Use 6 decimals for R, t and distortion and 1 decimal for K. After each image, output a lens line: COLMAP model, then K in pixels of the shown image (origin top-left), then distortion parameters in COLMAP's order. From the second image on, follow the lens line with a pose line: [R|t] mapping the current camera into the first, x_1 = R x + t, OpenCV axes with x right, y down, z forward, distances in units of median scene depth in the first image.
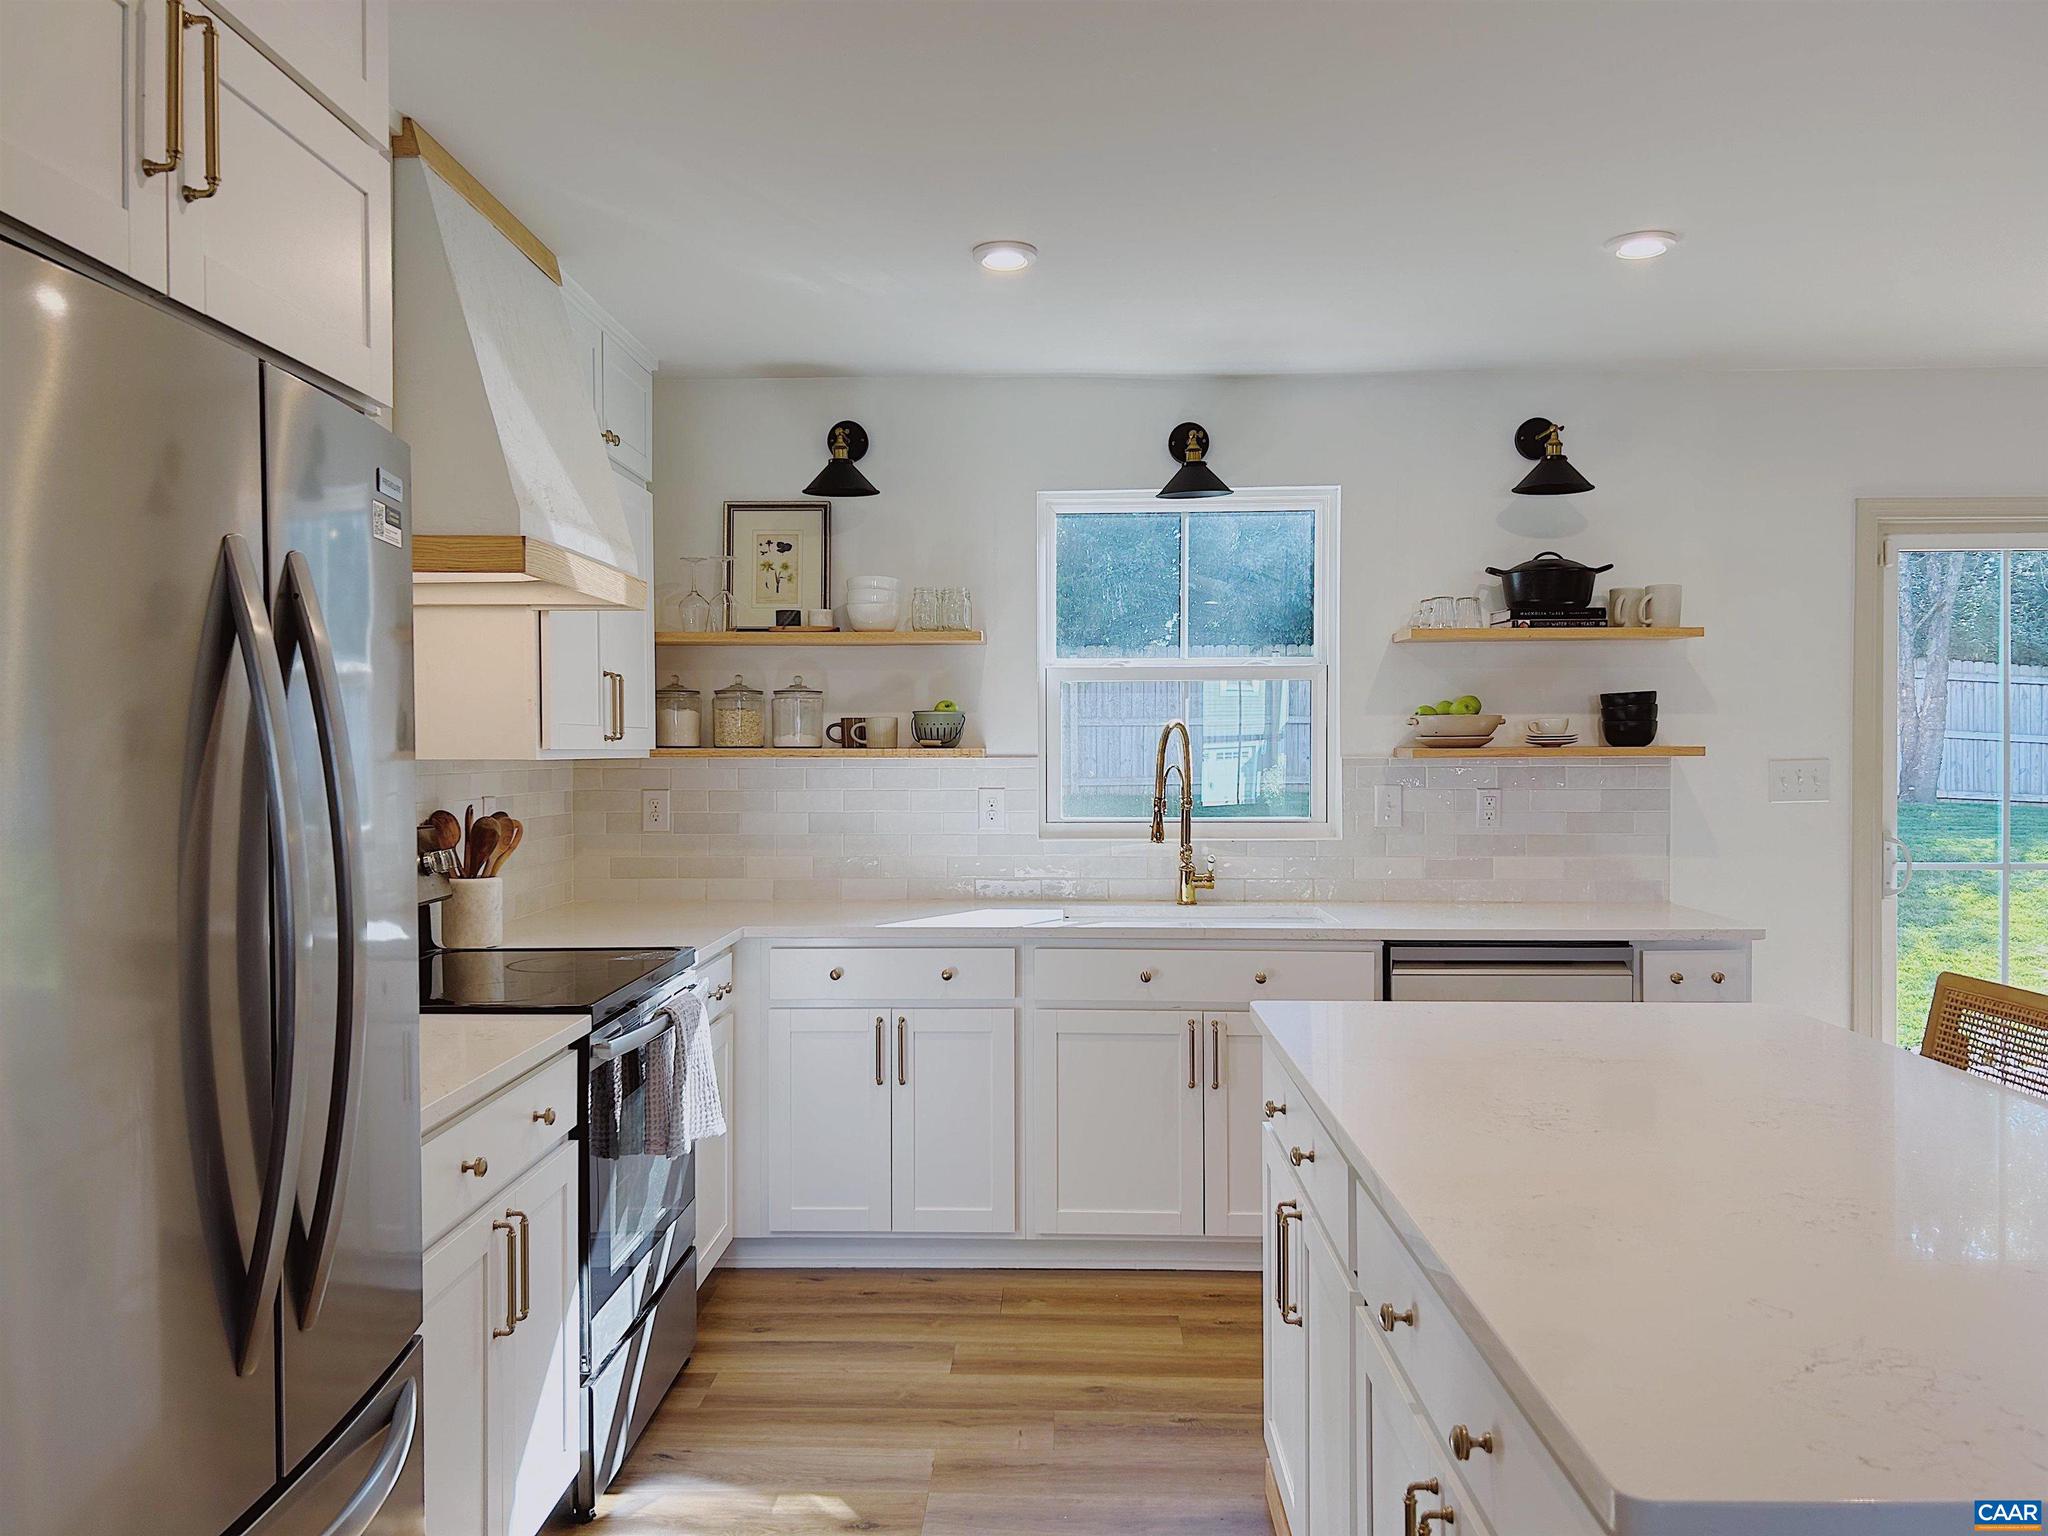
lens RADIAL K [[1534.5, 0, 1029.7], [0, 1534.5, 780.2], [0, 0, 1]] dist [0.113516, -0.168478]
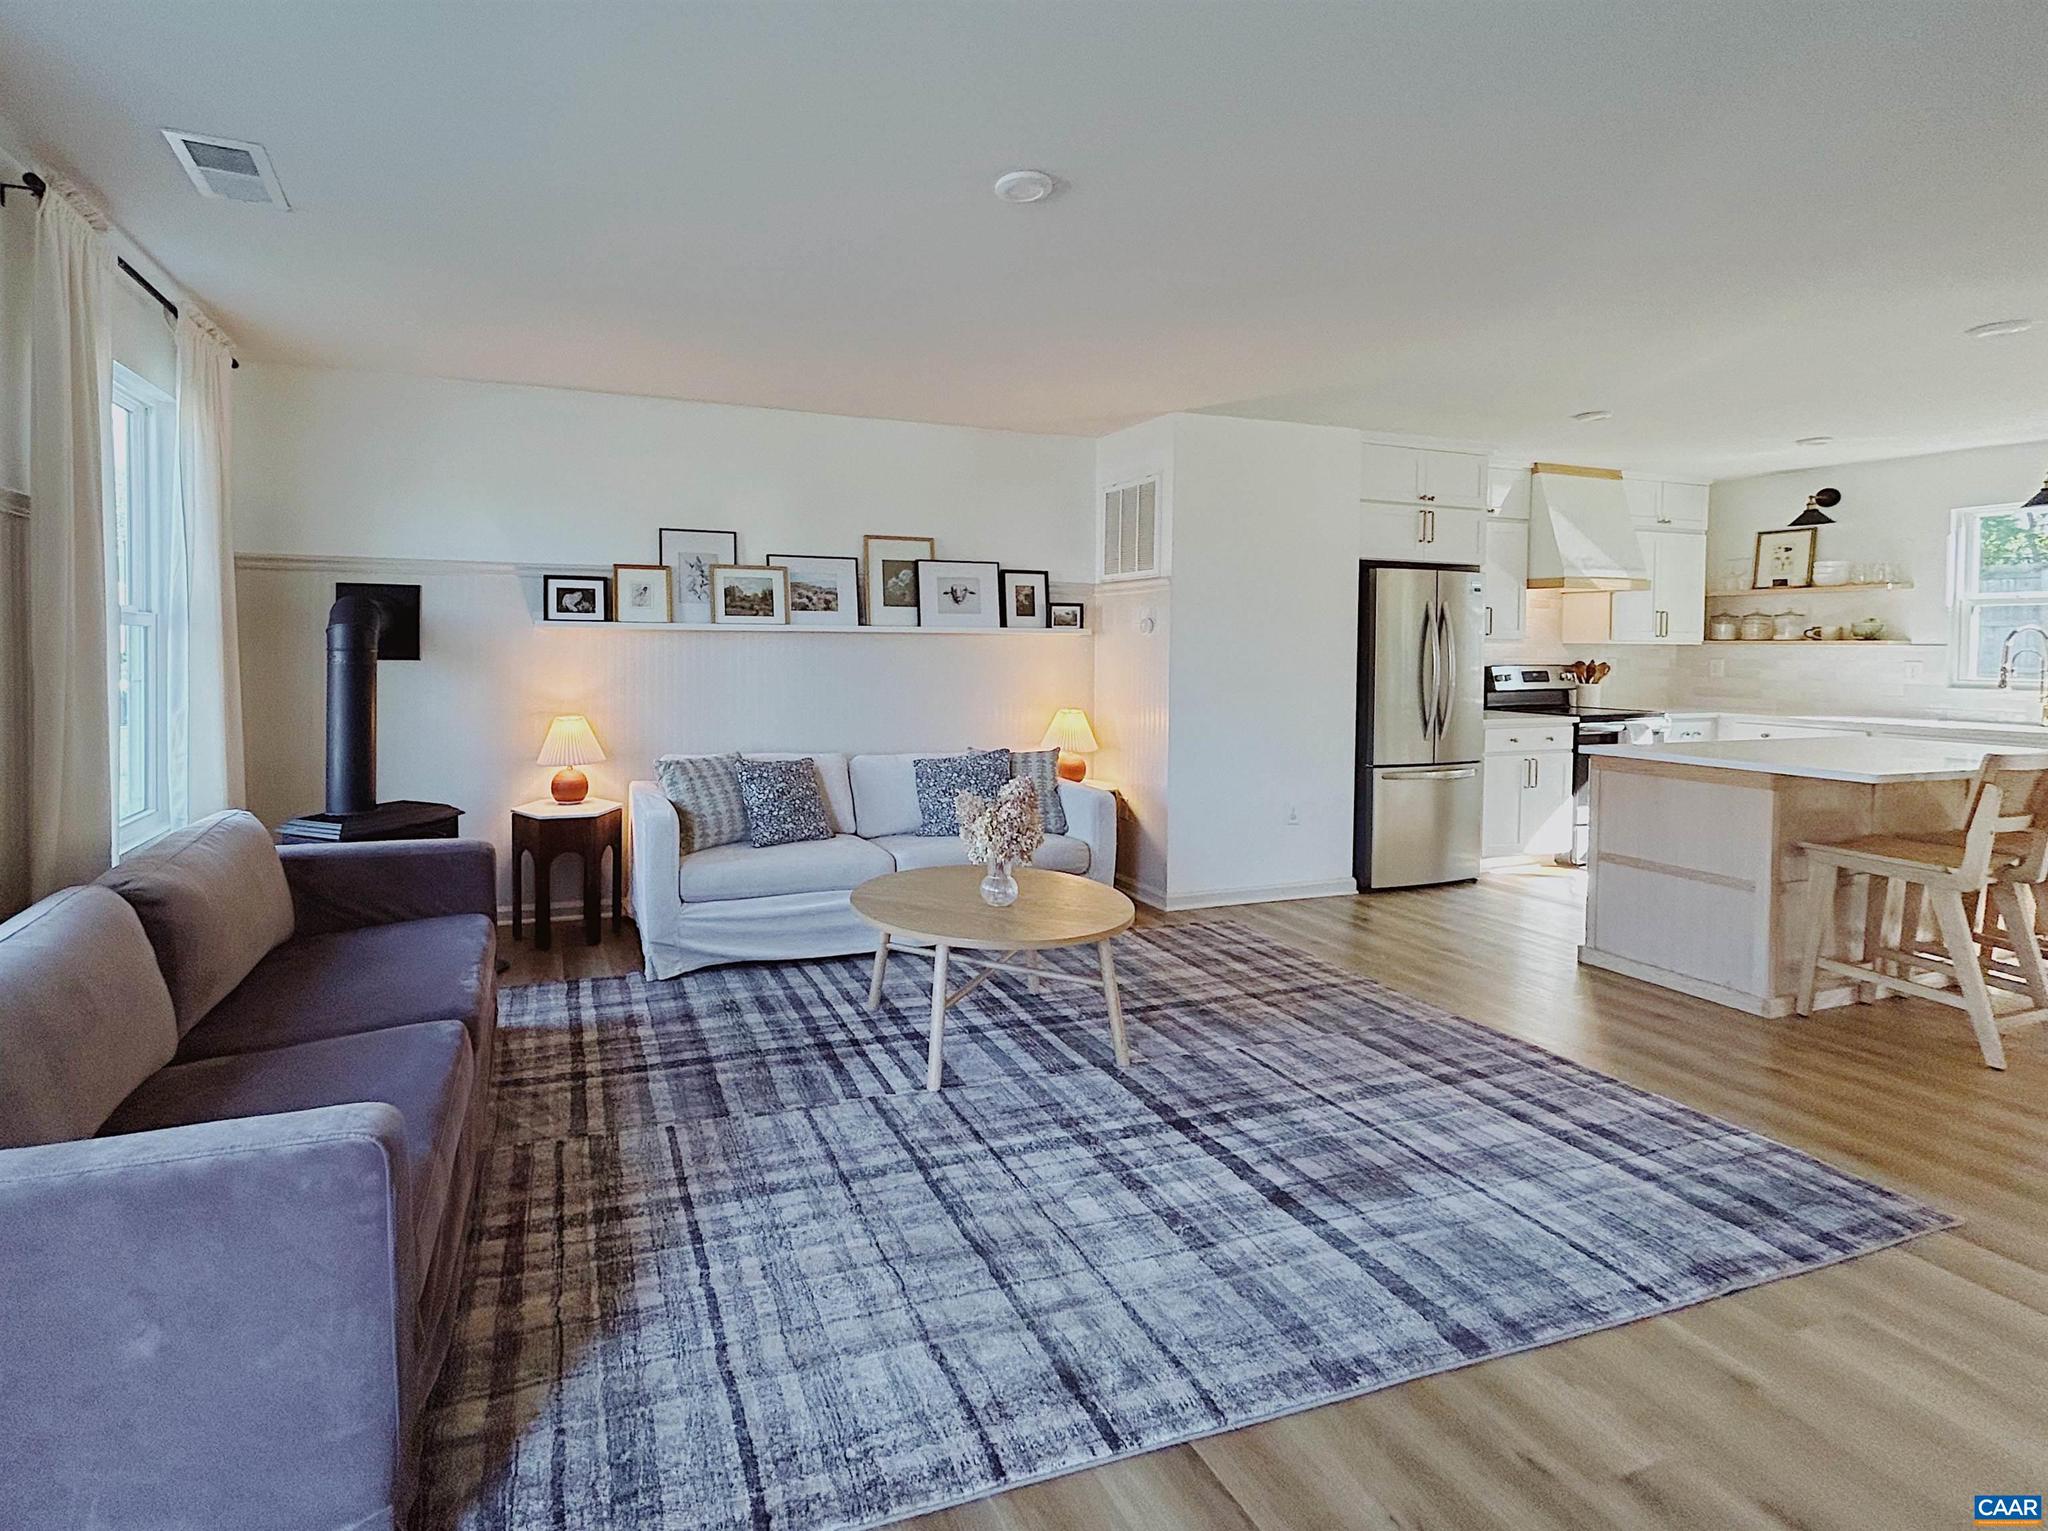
lens RADIAL K [[961.8, 0, 865.1], [0, 961.8, 673.1], [0, 0, 1]] dist [0.000508, -0.001077]
pose [[0.349817, 0.033654, -0.936213, 0.684864], [-0.025809, 0.999321, 0.026279, 0.023656], [0.936463, 0.014970, 0.350448, -0.725437]]
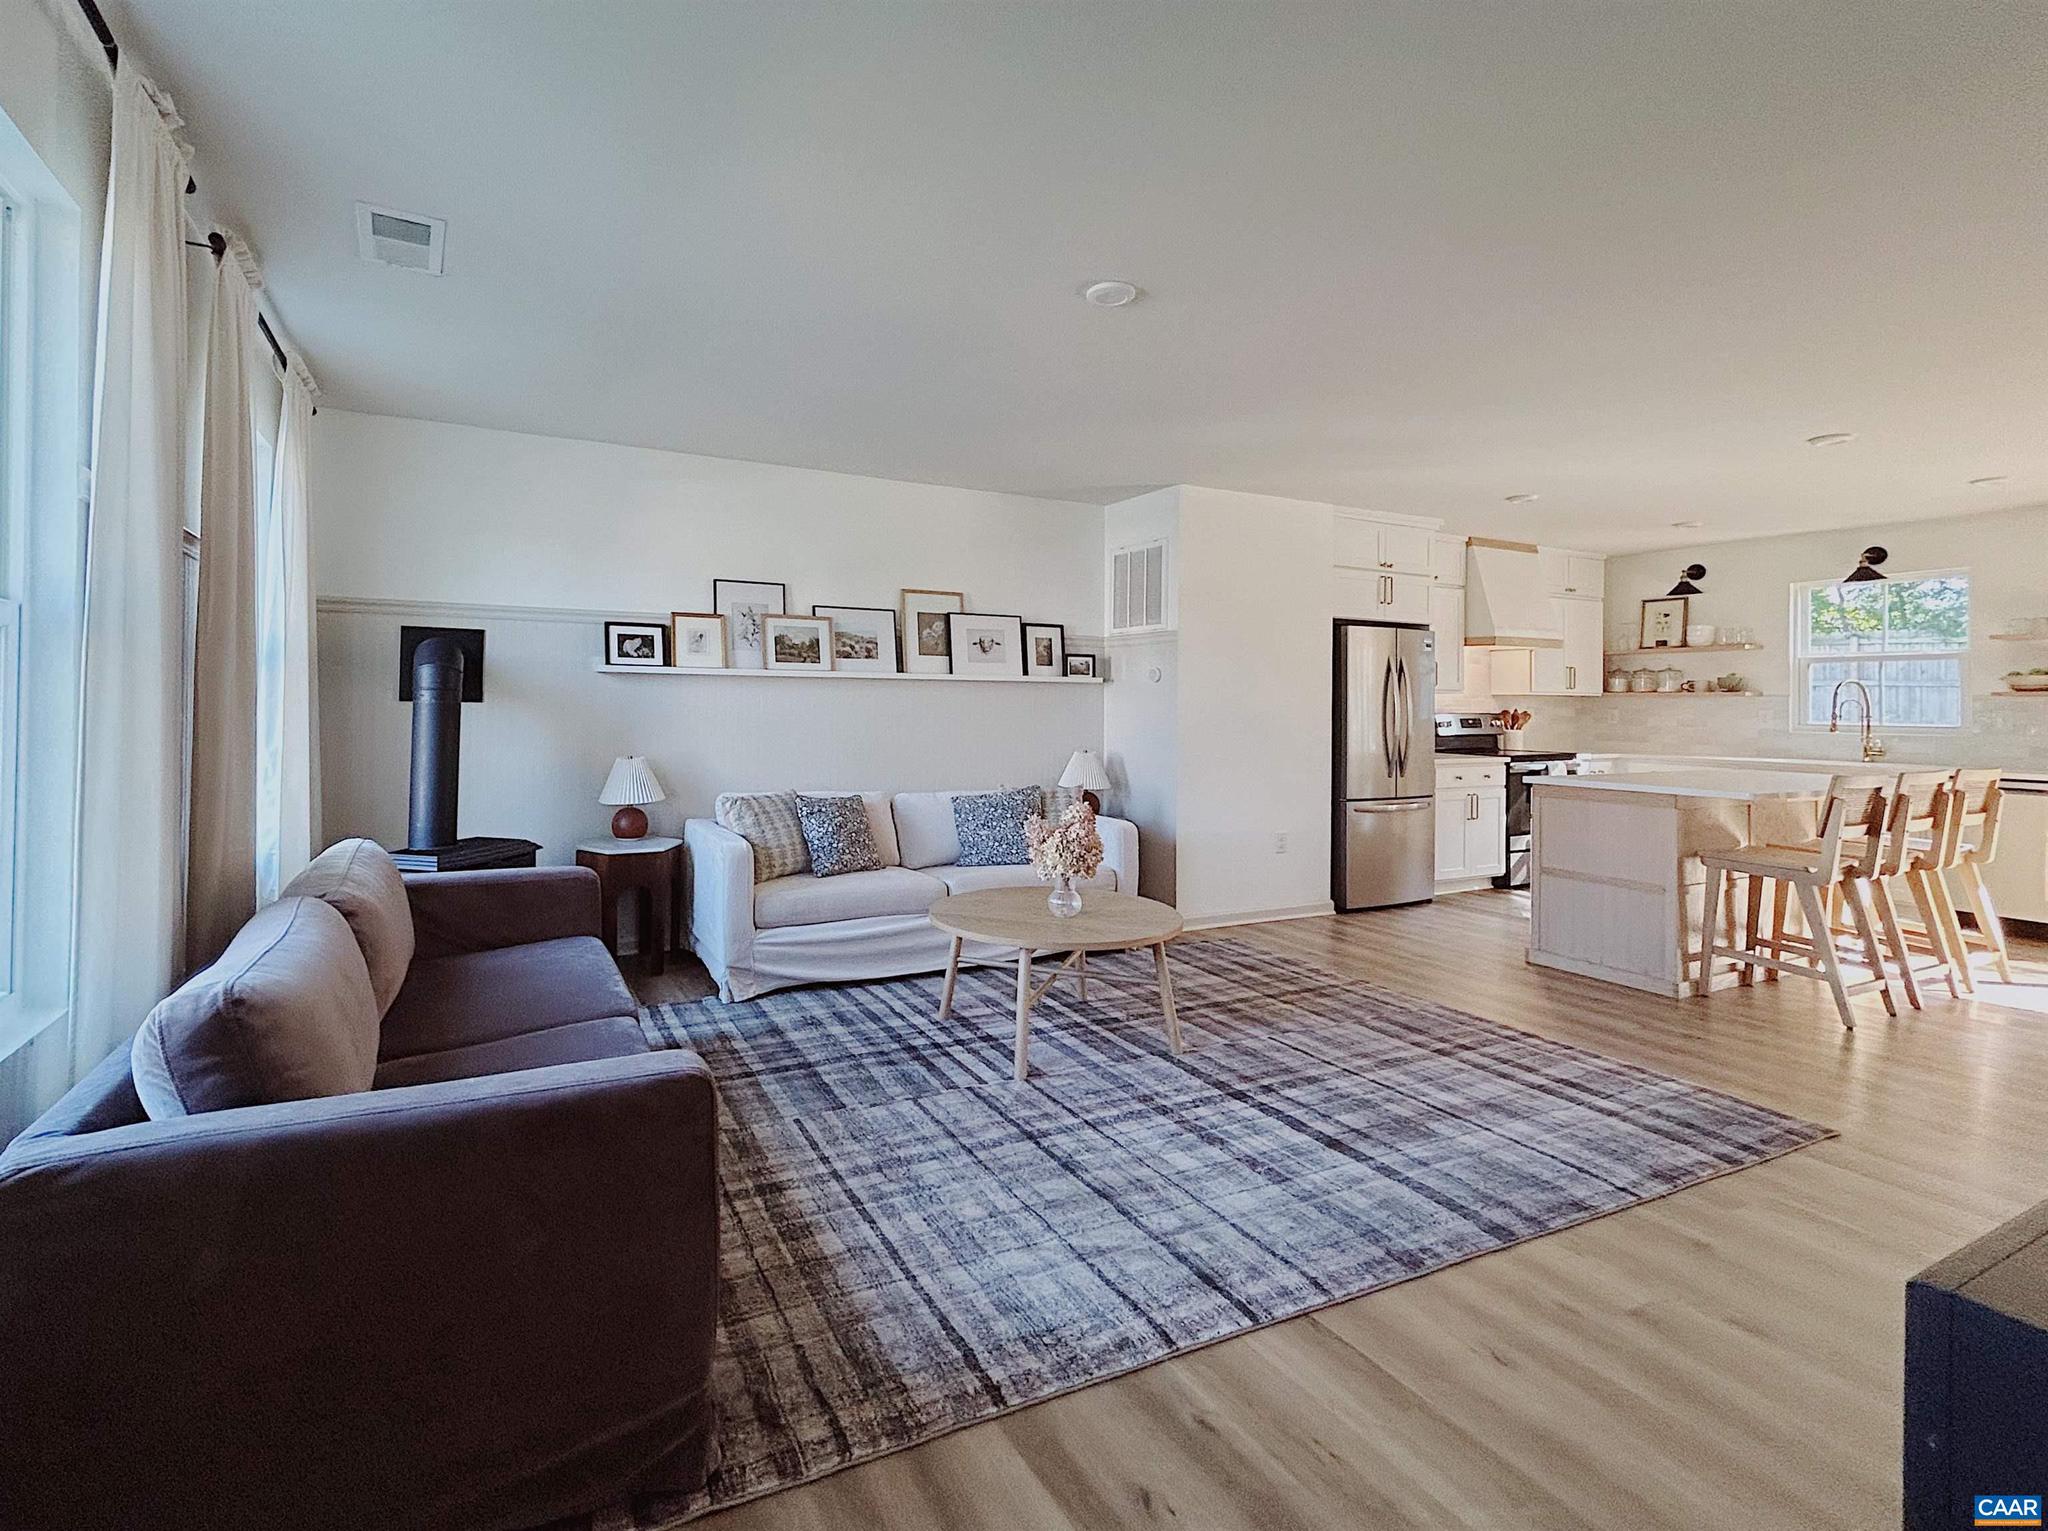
lens RADIAL K [[952.9, 0, 933.1], [0, 952.9, 699.1], [0, 0, 1]] dist [-0.001353, 0.000450]
pose [[0.460051, 0.003688, -0.887885, 0.710347], [-0.027685, 0.999565, -0.010193, 0.040996], [0.887461, 0.029271, 0.459953, -0.843065]]
